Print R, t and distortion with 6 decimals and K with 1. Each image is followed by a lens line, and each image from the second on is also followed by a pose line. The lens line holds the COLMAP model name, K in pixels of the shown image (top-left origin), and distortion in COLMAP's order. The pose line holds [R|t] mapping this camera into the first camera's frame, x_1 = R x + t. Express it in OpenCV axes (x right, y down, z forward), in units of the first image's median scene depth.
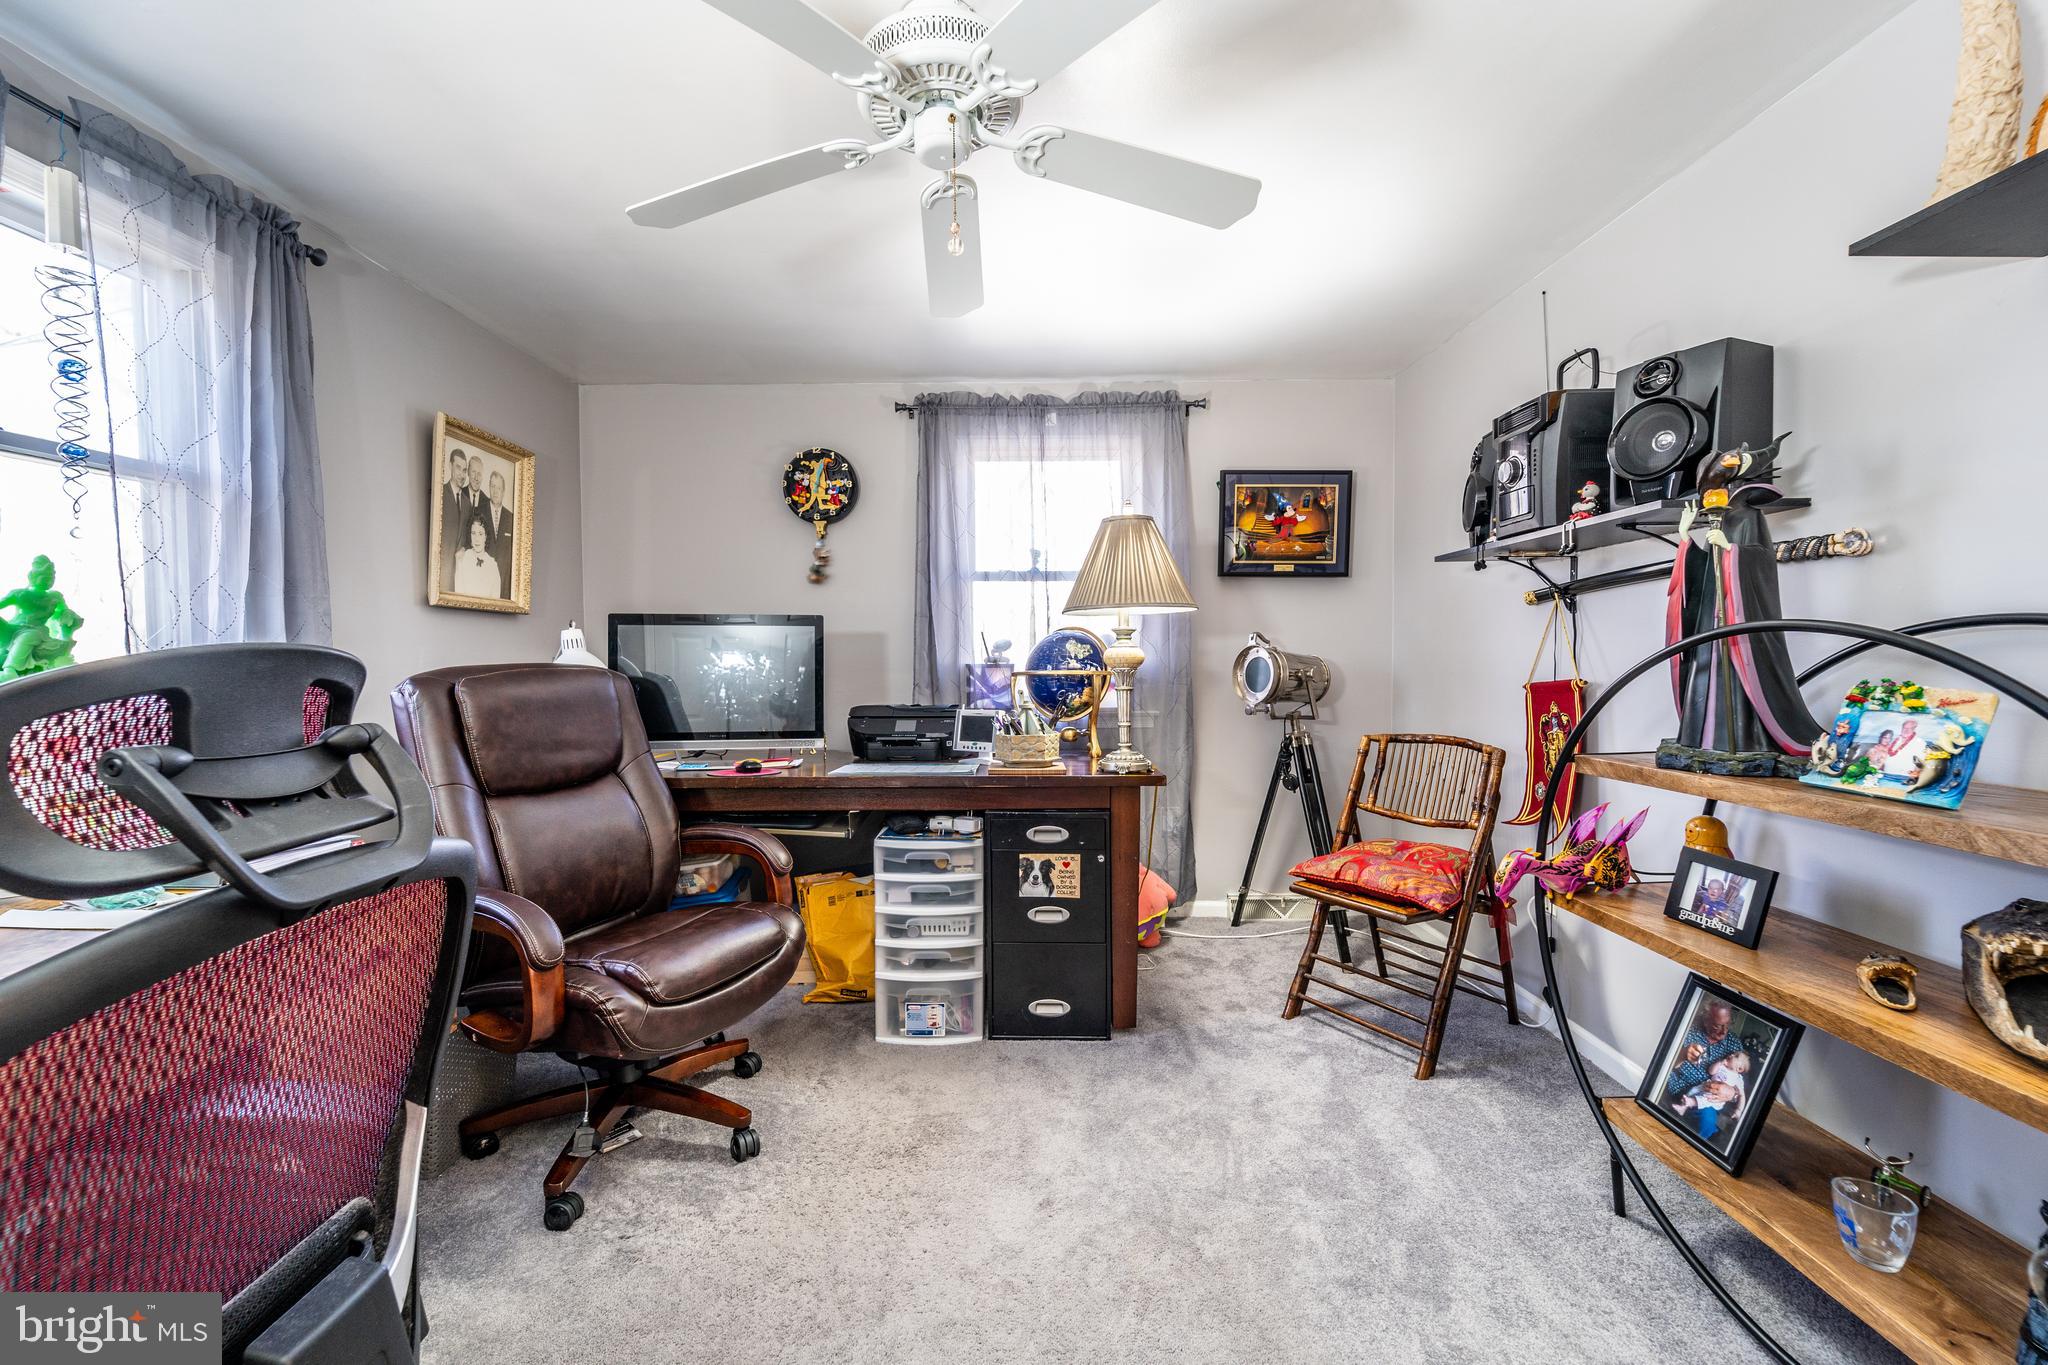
lens RADIAL K [[822.1, 0, 982.2], [0, 822.1, 679.2], [0, 0, 1]] dist [-0.000727, 0.000264]
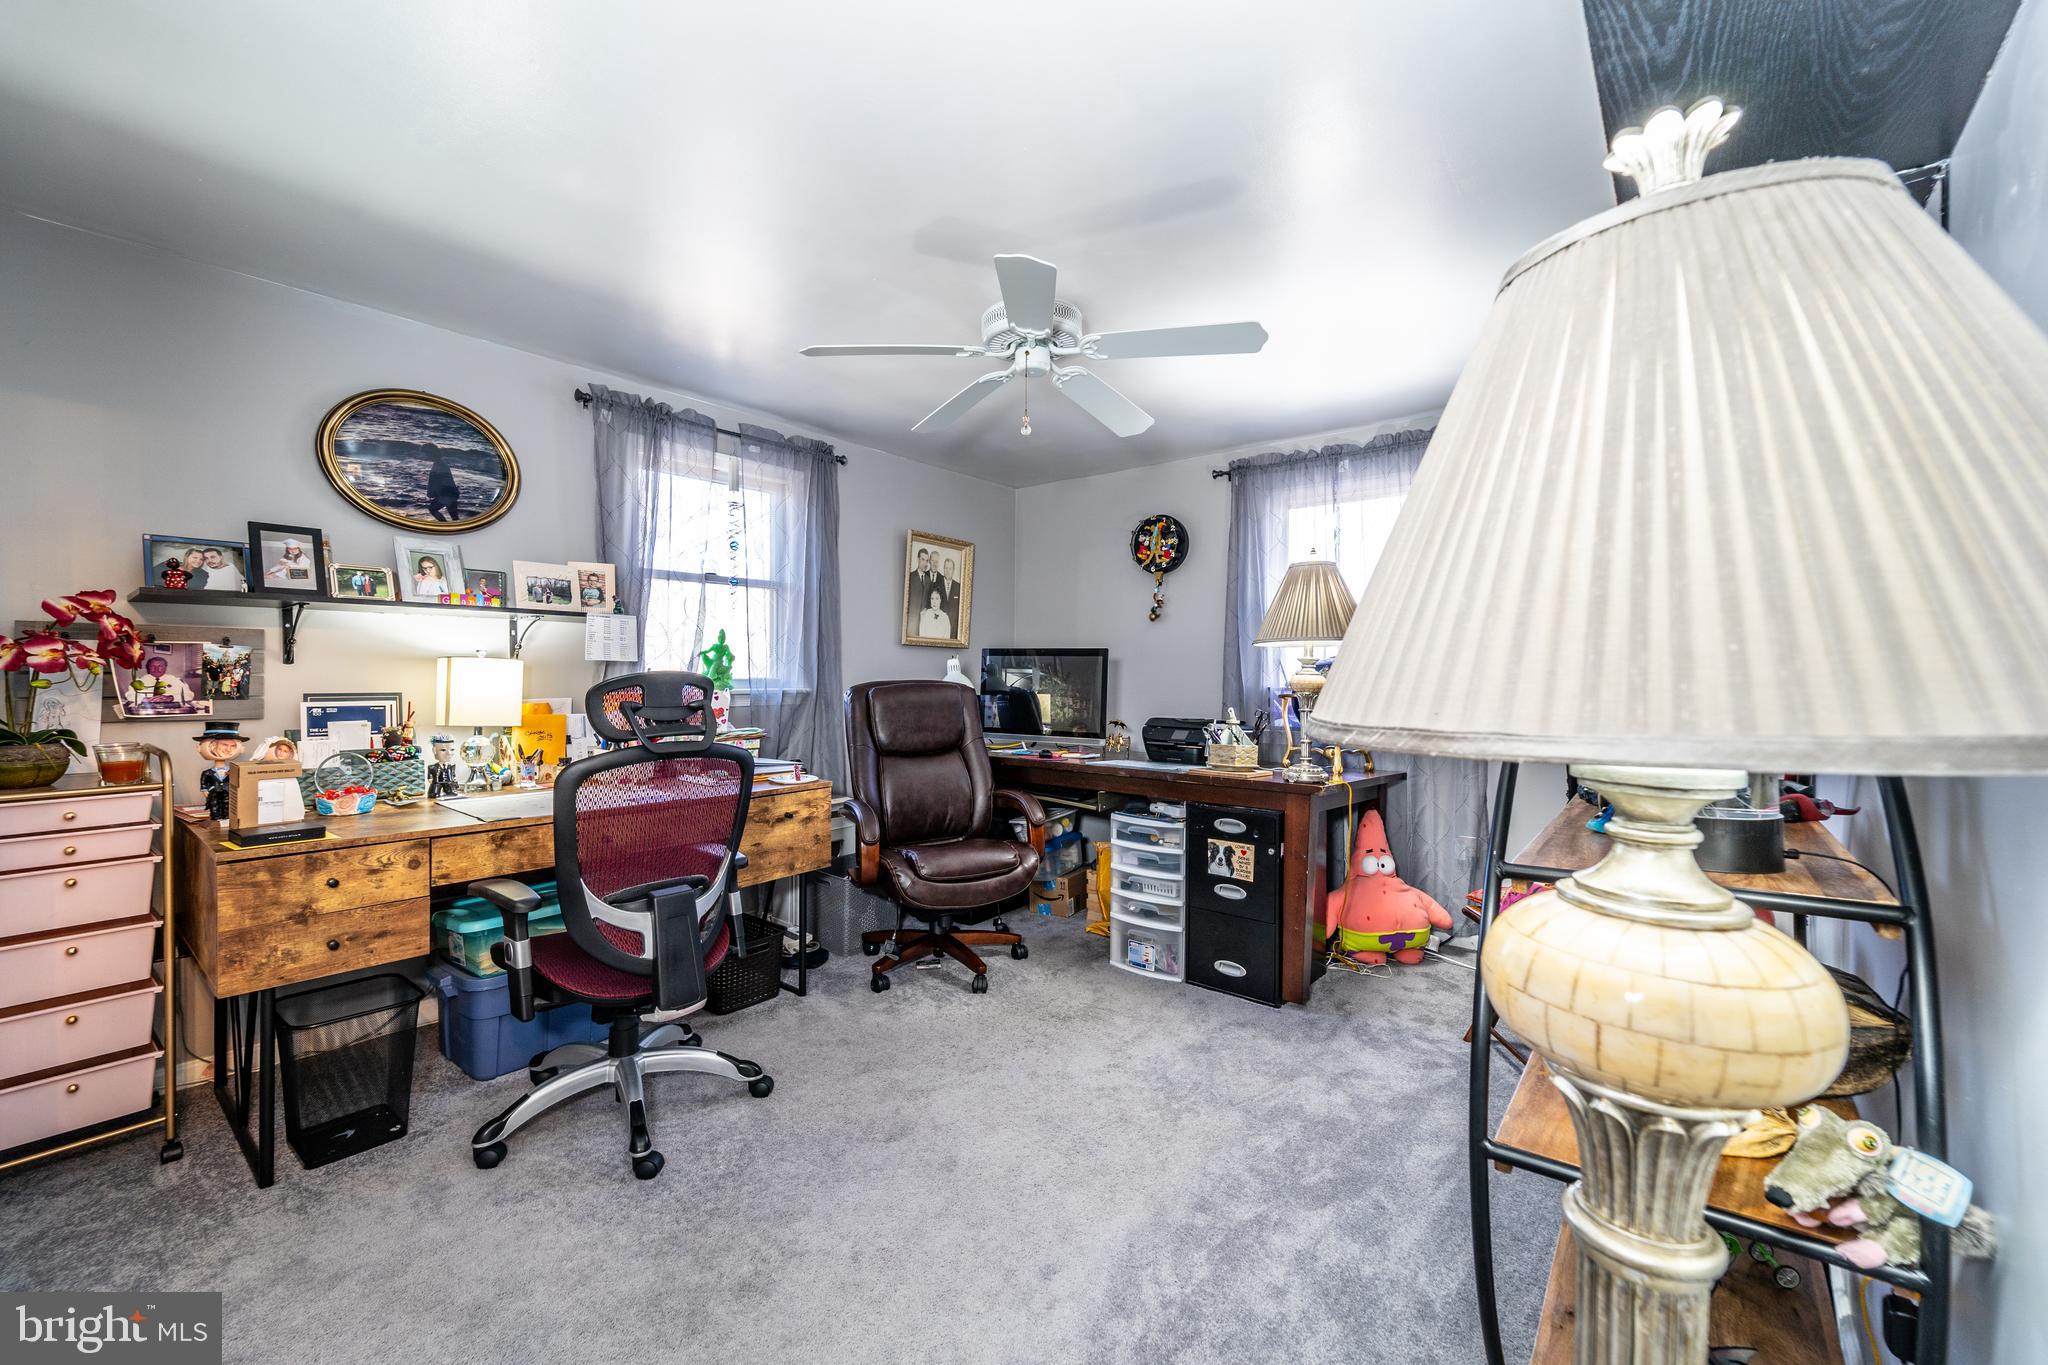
lens RADIAL K [[824.4, 0, 1023.8], [0, 824.4, 676.8], [0, 0, 1]] dist [-0.000981, -0.001116]
pose [[0.786149, 0.014163, -0.617875, 0.587084], [-0.030665, 0.999400, -0.016108, -0.005056], [0.617276, 0.031611, 0.786111, -0.167518]]
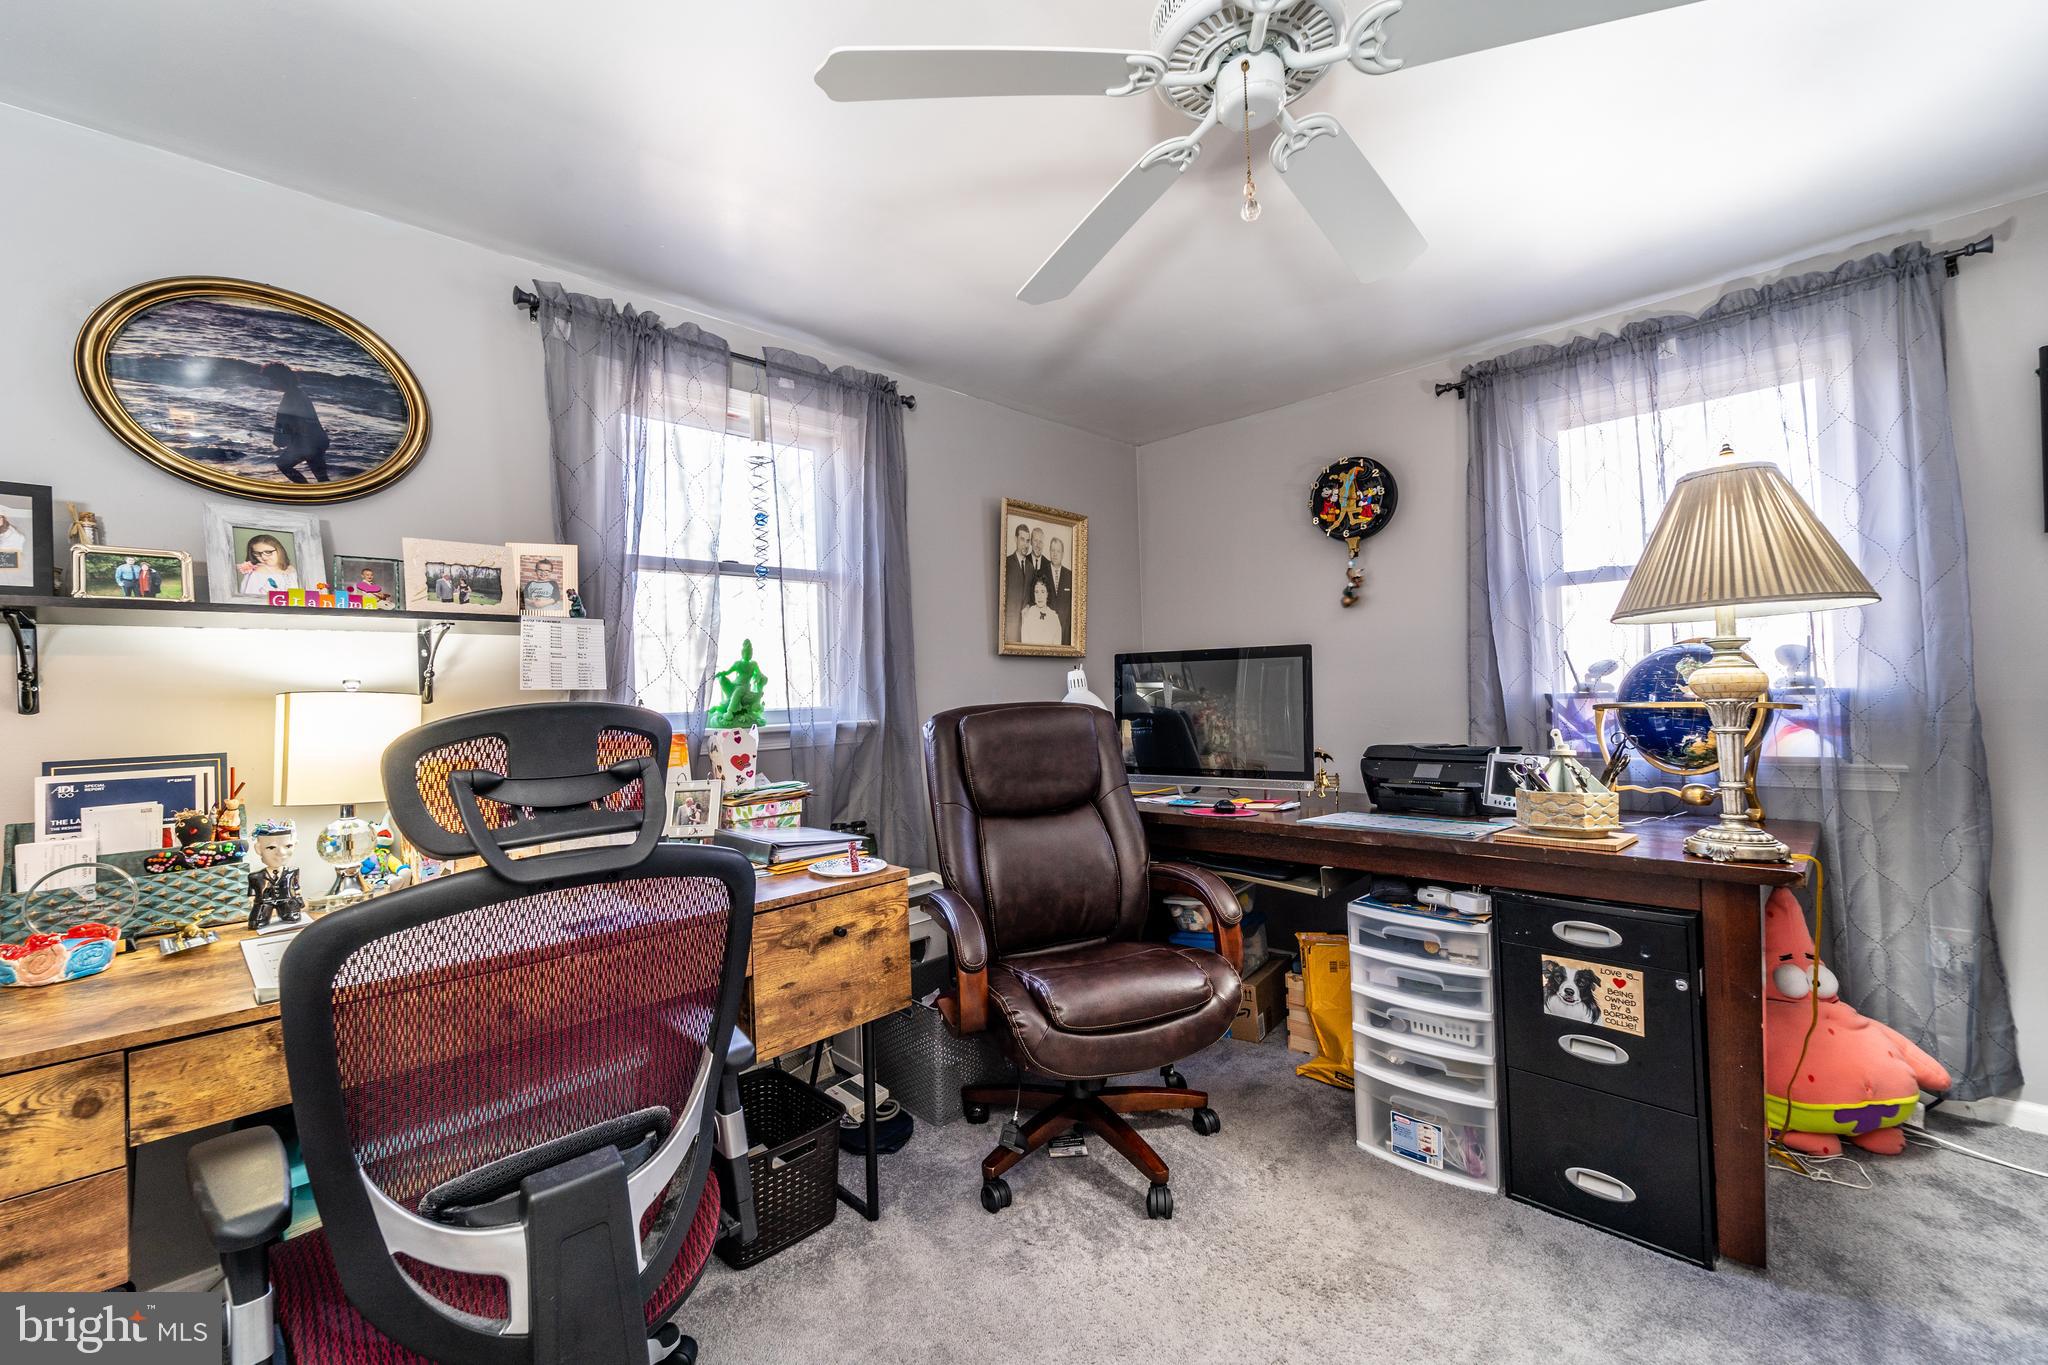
lens RADIAL K [[824.4, 0, 1023.8], [0, 824.4, 676.8], [0, 0, 1]] dist [-0.000981, -0.001116]
pose [[0.723734, -0.030475, -0.689406, 0.219894], [0.005390, 0.999244, -0.038513, -0.009431], [0.690058, 0.024157, 0.723351, 0.139606]]
